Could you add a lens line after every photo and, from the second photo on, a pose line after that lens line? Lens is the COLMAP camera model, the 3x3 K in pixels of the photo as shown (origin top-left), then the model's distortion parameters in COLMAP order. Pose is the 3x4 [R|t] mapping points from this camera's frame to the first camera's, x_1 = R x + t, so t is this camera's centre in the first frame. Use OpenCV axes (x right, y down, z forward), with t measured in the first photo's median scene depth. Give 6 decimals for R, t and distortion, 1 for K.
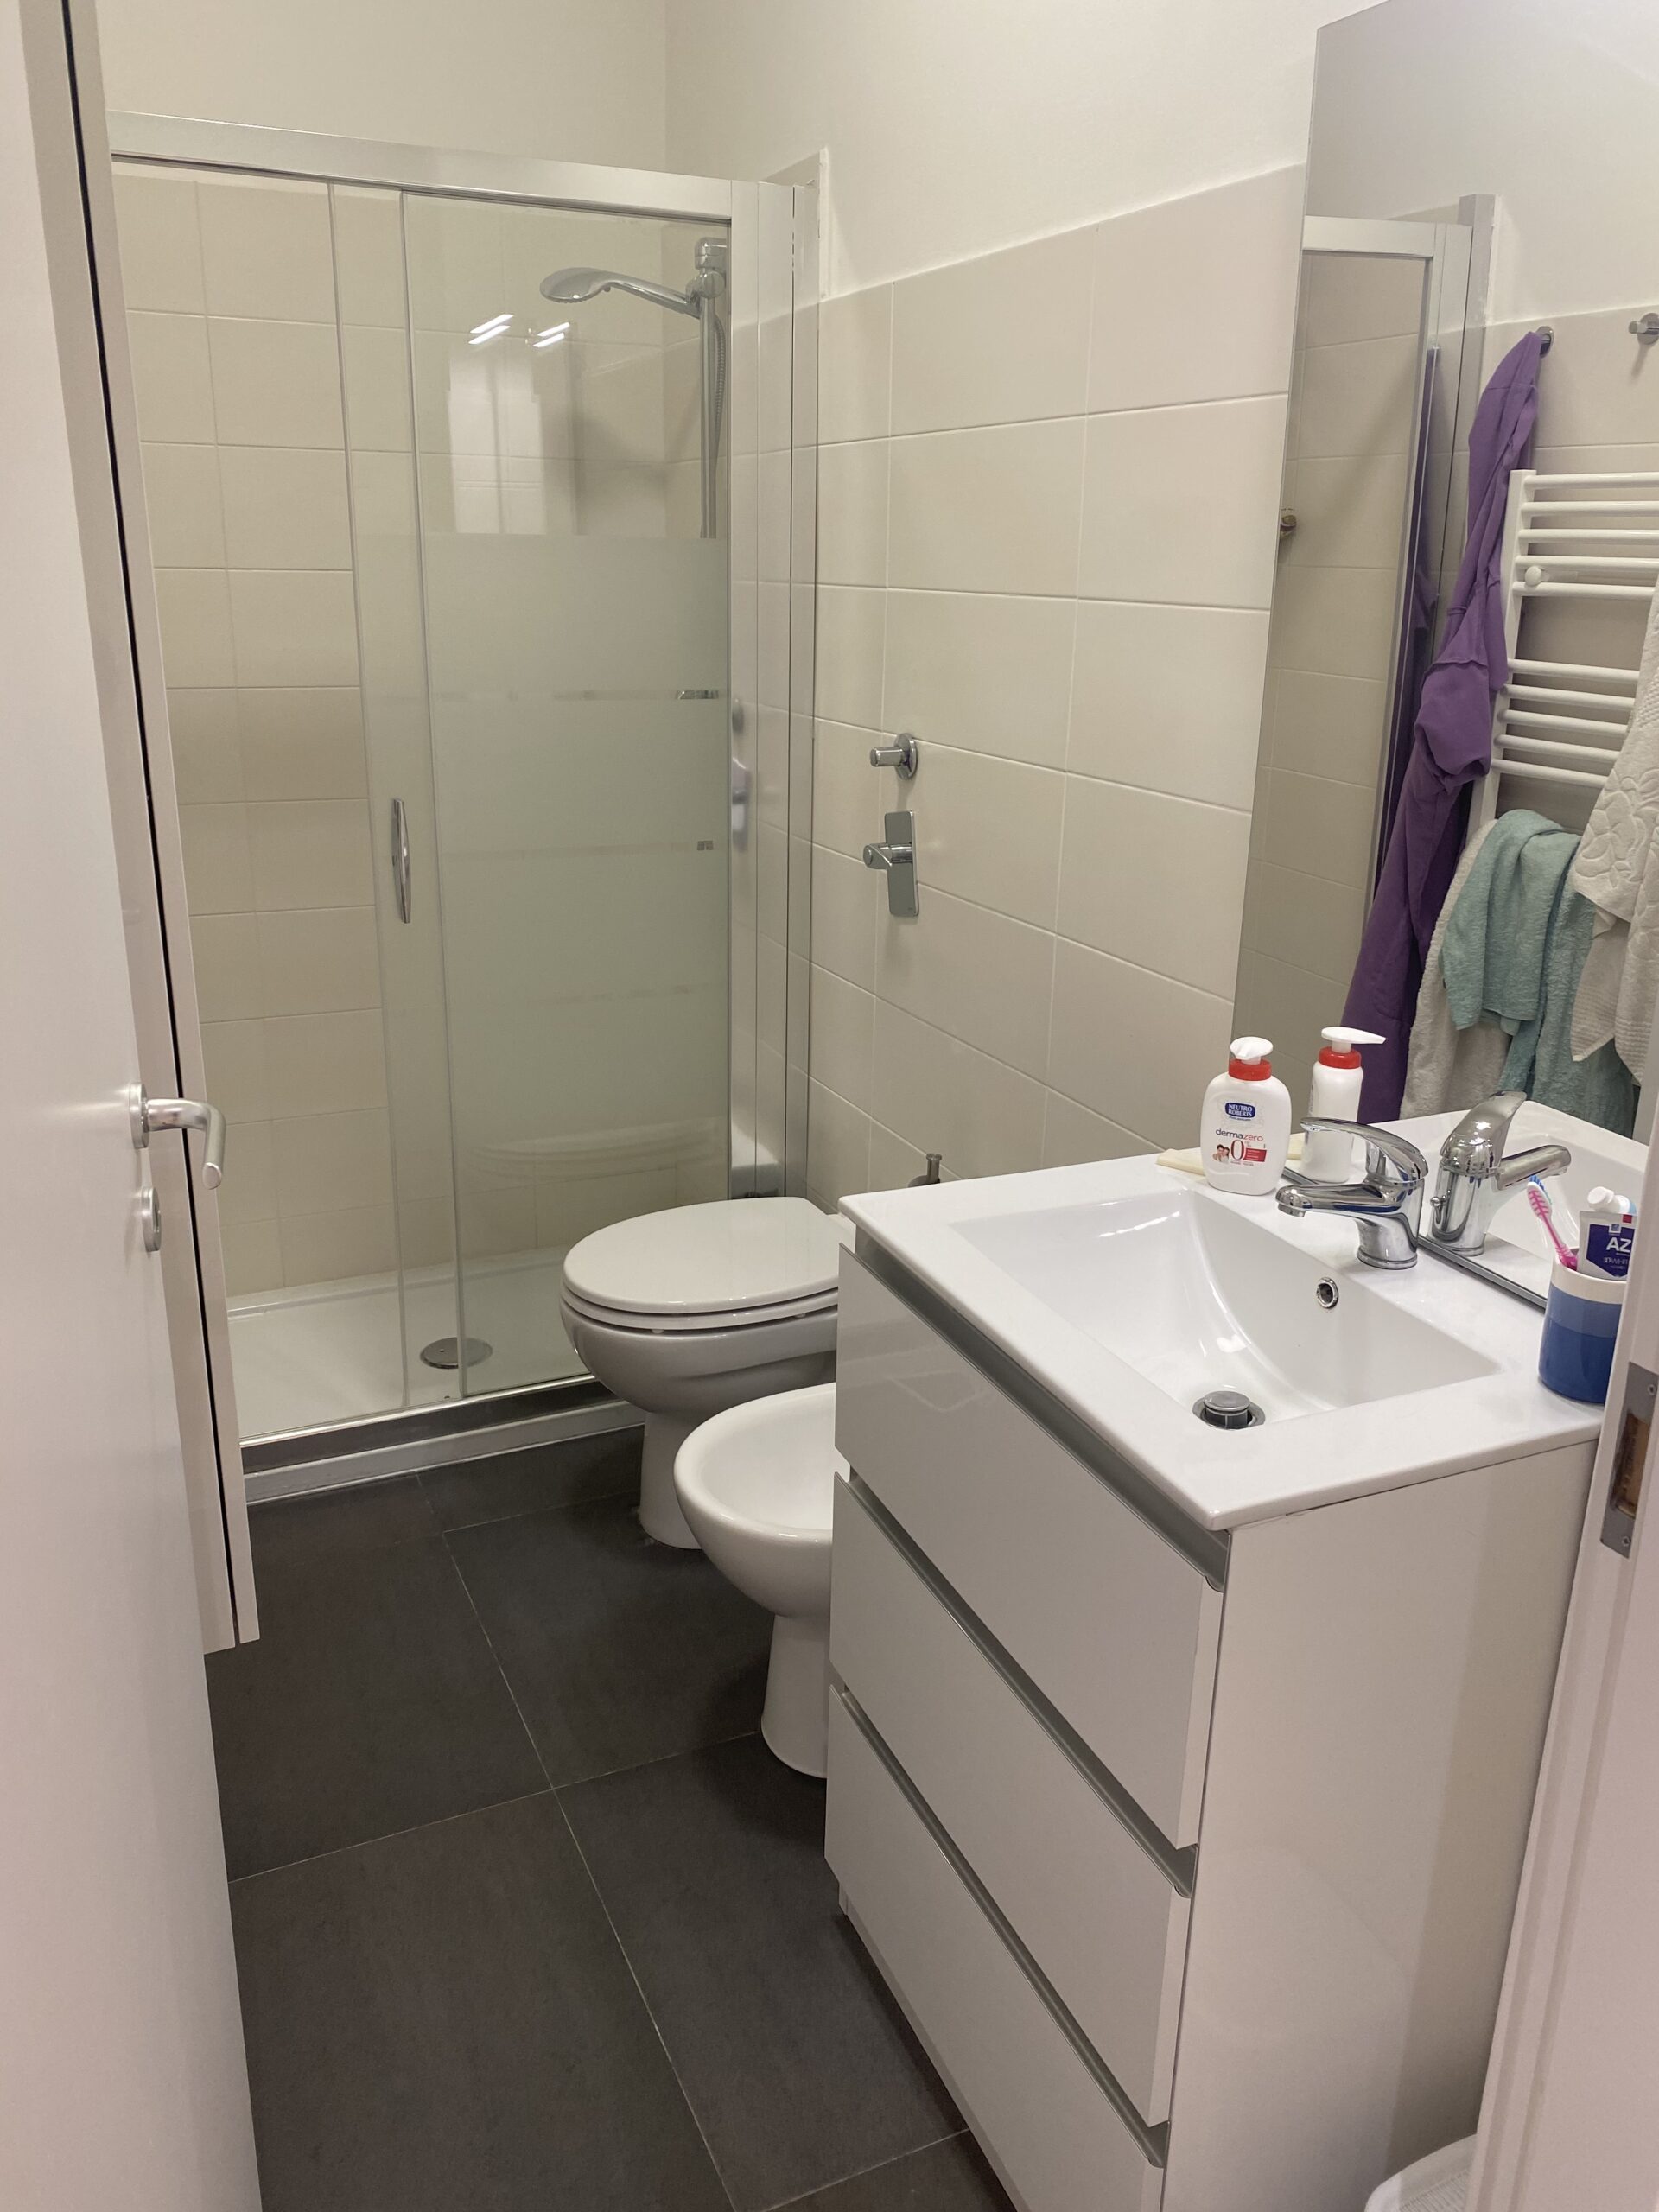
lens RADIAL K [[1686.8, 0, 822.7], [0, 1686.8, 1076.4], [0, 0, 1]] dist [0.074086, -0.105625]
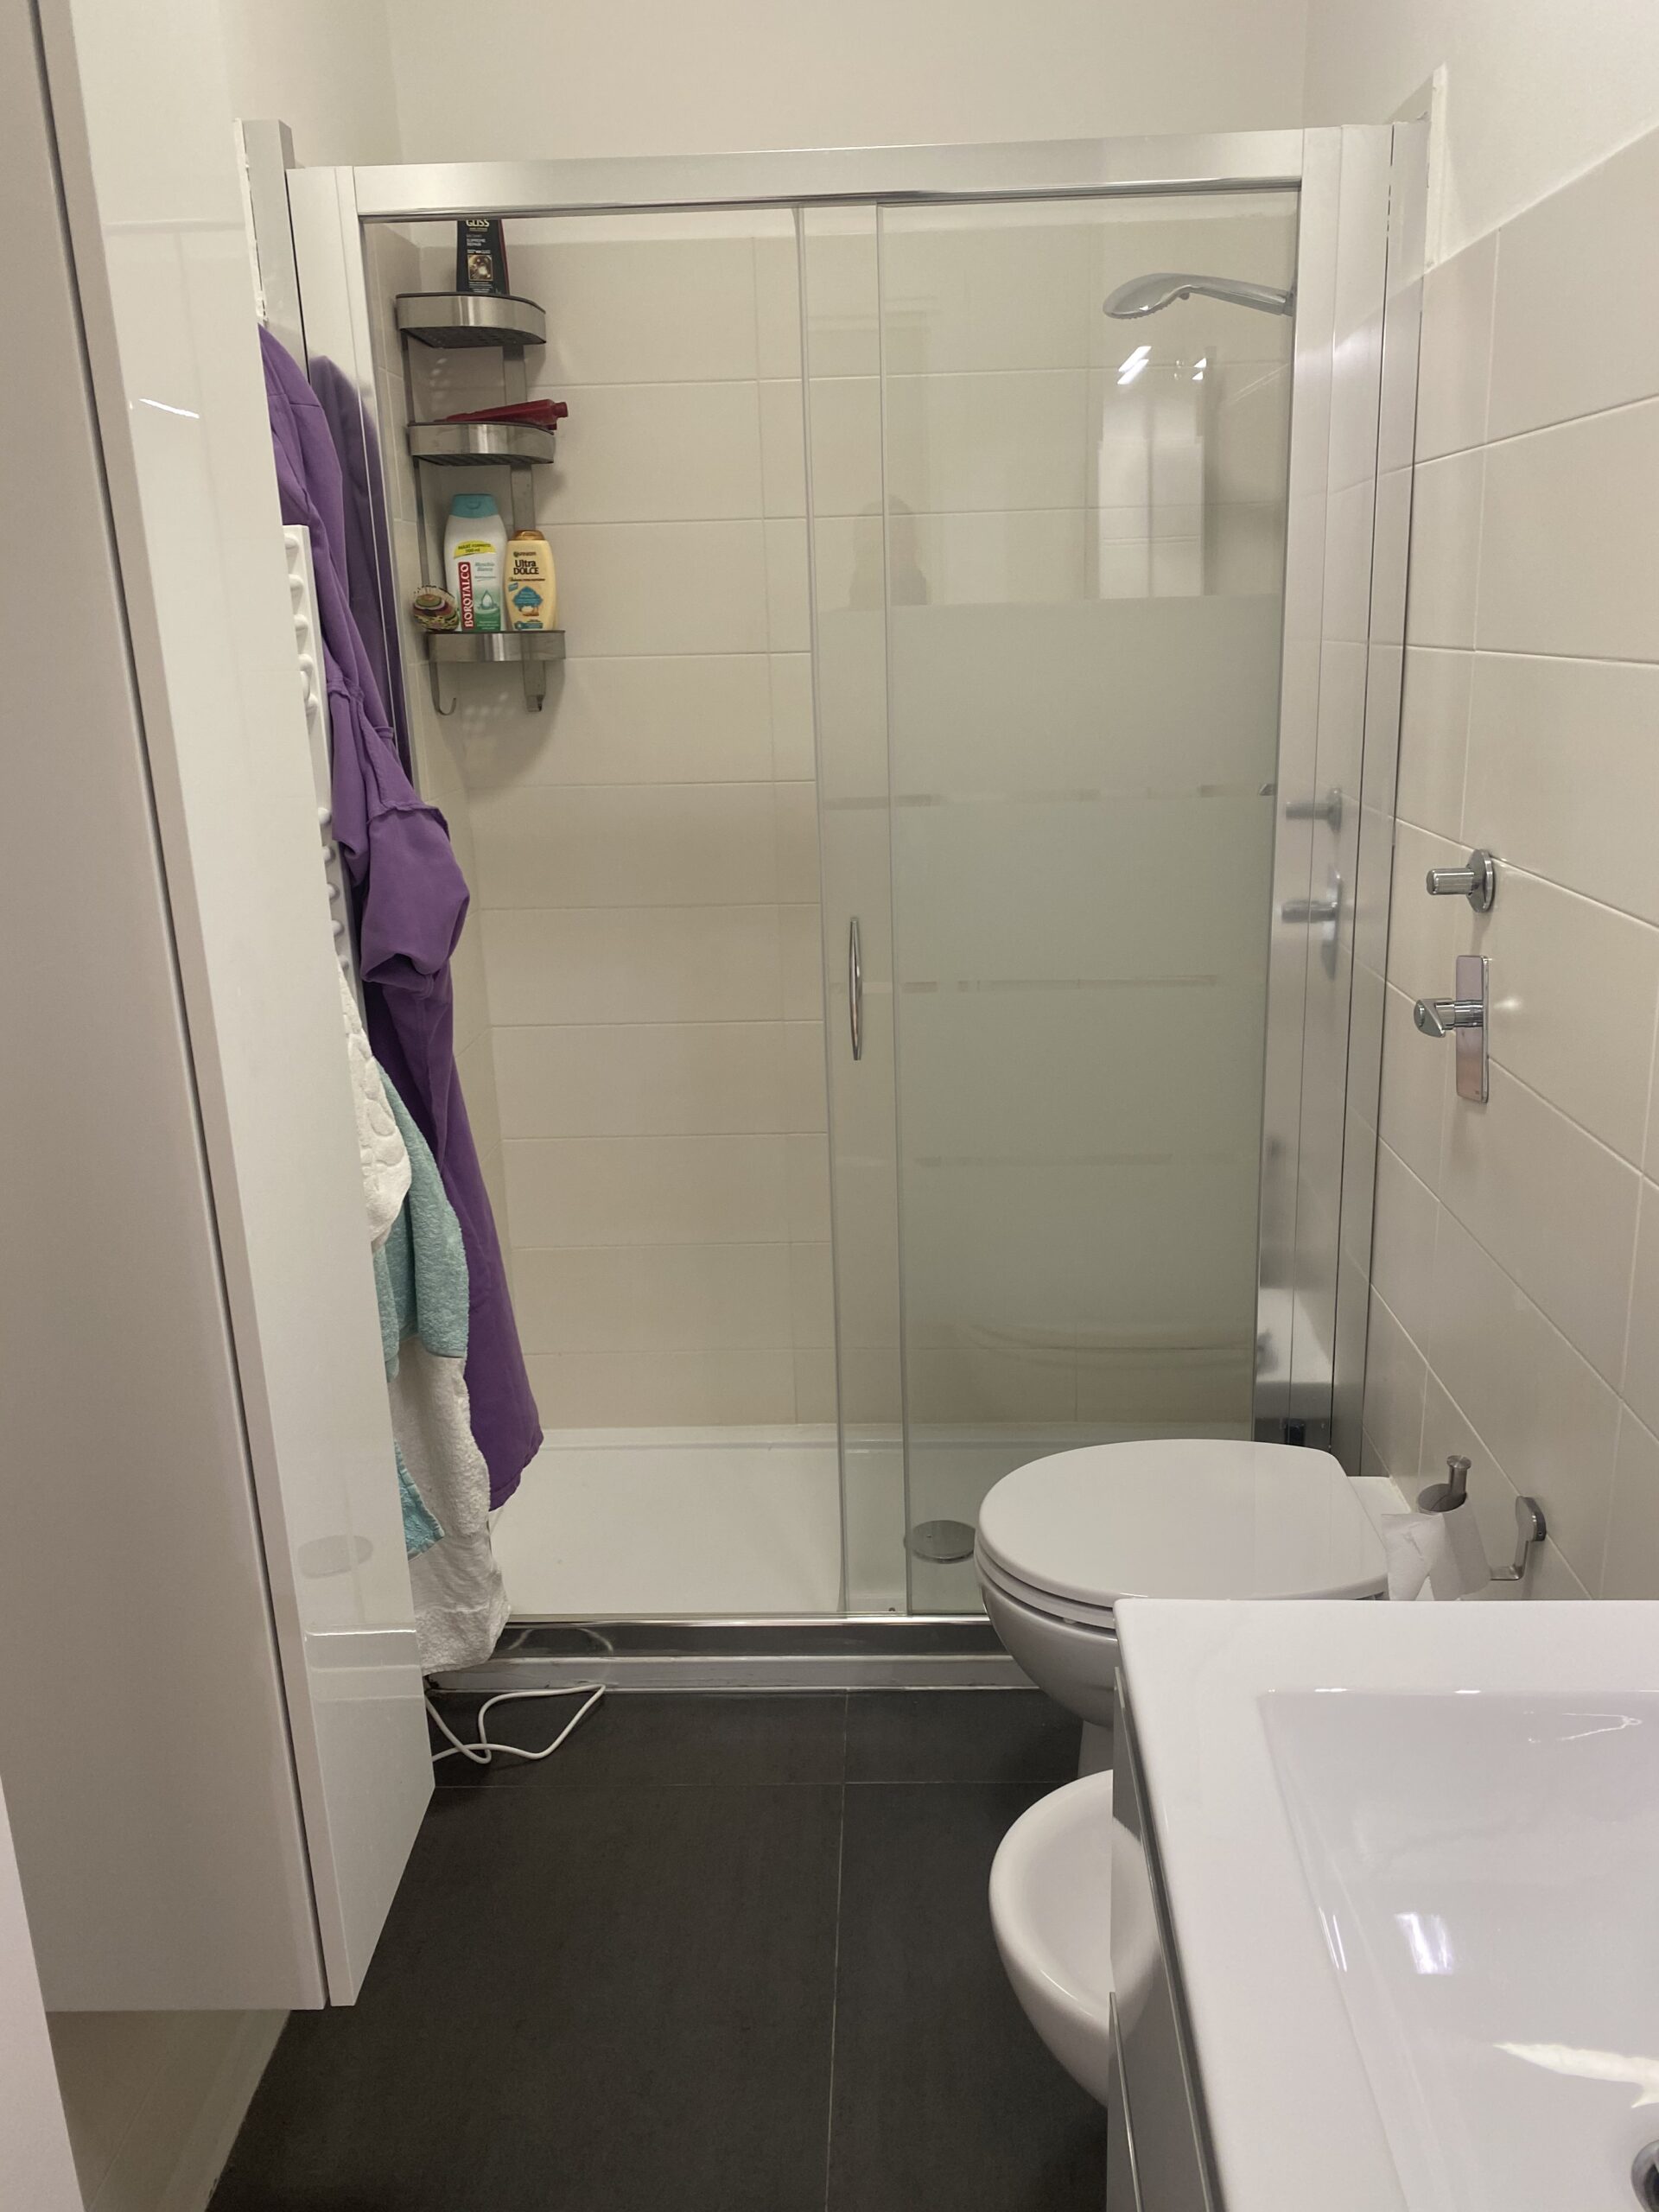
lens RADIAL K [[1686.8, 0, 822.7], [0, 1686.8, 1076.4], [0, 0, 1]] dist [0.074086, -0.105625]
pose [[0.889403, 0.071744, -0.451458, 0.128028], [-0.084438, 0.996397, -0.008006, -0.076385], [0.449257, 0.045241, 0.892256, 0.234826]]
